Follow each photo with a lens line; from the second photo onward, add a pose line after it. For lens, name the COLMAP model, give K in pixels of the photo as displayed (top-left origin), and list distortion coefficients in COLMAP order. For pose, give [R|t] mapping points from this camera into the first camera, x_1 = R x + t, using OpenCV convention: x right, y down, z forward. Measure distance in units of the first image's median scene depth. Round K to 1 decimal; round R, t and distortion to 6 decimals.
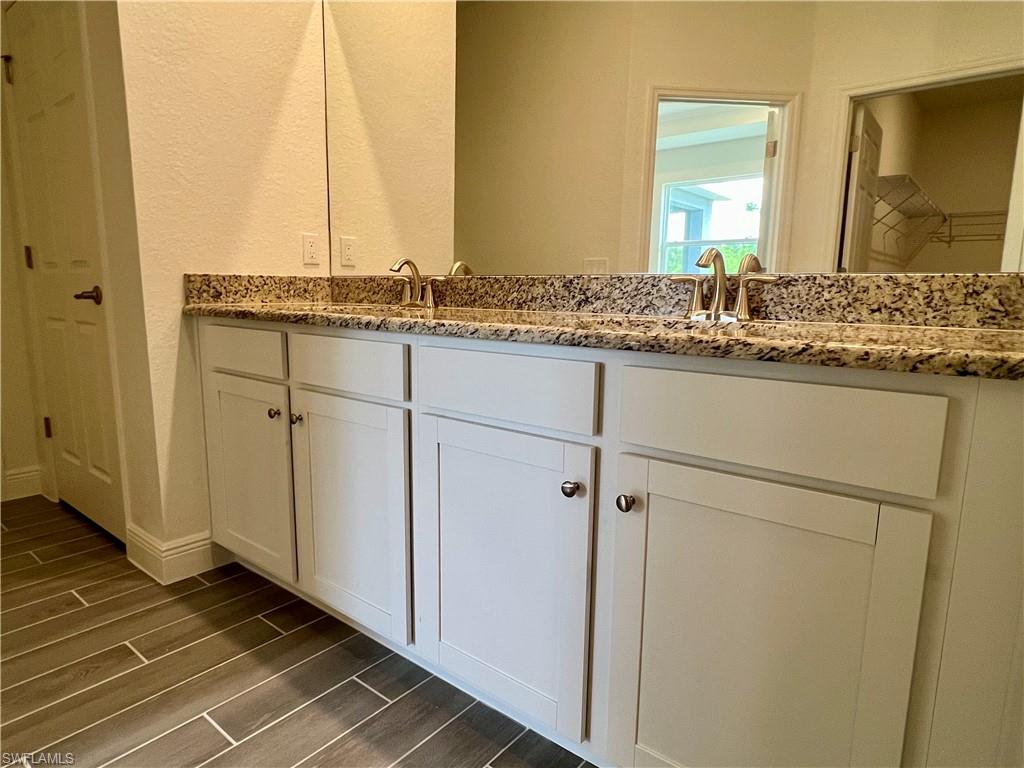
lens RADIAL K [[611.8, 0, 510.7], [0, 611.8, 387.1], [0, 0, 1]] dist [0.001320, -0.000084]
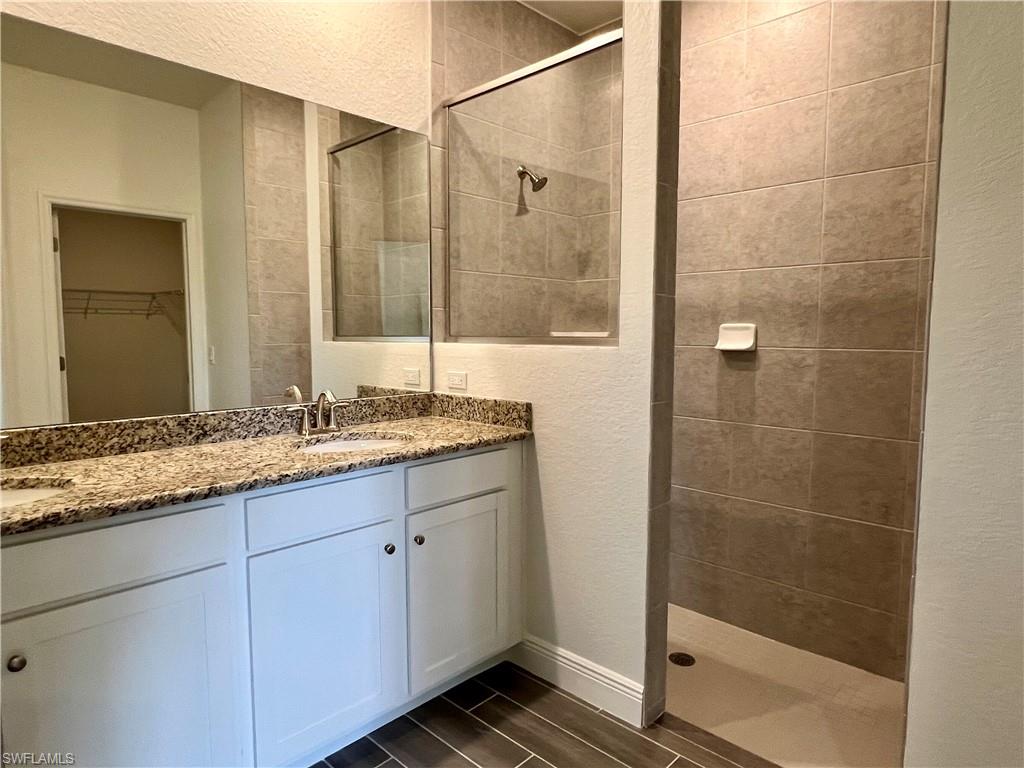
lens RADIAL K [[612.8, 0, 511.3], [0, 612.8, 383.9], [0, 0, 1]] dist [-0.007136, -0.002260]
pose [[0.082278, -0.094386, 0.992130, -0.984434], [0.159374, 0.983940, 0.080390, -0.236568], [-0.983784, 0.151506, 0.095999, 0.291423]]
